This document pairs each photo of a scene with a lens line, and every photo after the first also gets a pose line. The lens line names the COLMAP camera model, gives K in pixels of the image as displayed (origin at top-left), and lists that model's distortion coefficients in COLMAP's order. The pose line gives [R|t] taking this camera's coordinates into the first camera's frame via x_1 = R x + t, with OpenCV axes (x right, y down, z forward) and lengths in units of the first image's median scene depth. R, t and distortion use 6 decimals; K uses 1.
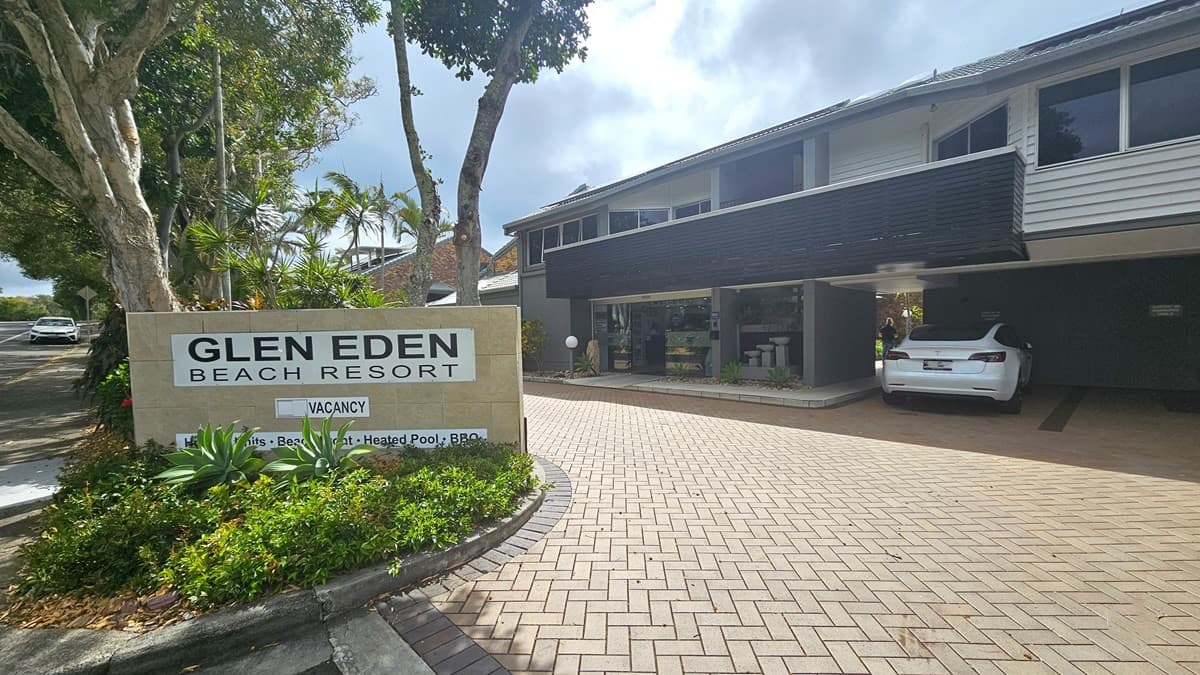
lens RADIAL K [[492.9, 0, 598.6], [0, 492.9, 352.6], [0, 0, 1]] dist [-0.001241, -0.000057]
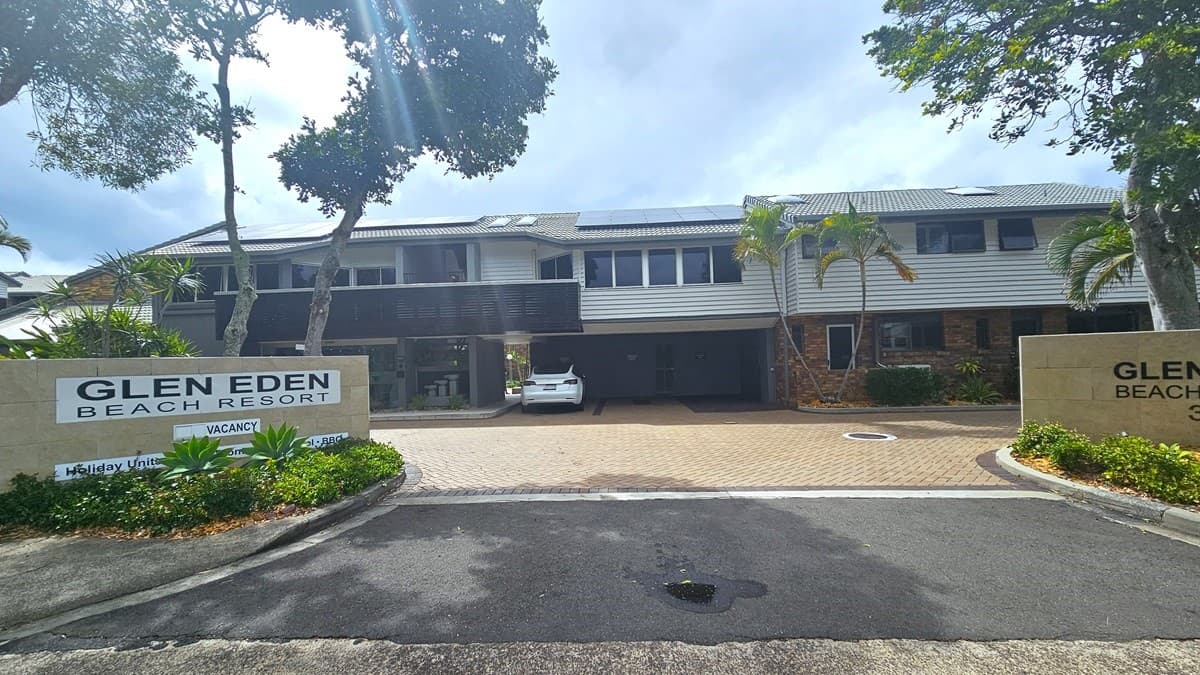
lens RADIAL K [[492.9, 0, 598.6], [0, 492.9, 352.6], [0, 0, 1]] dist [-0.001241, -0.000057]
pose [[0.713527, 0.012243, 0.700521, -0.769691], [0.045475, 0.996930, -0.063743, 0.034987], [-0.699151, 0.077339, 0.710779, -0.728261]]
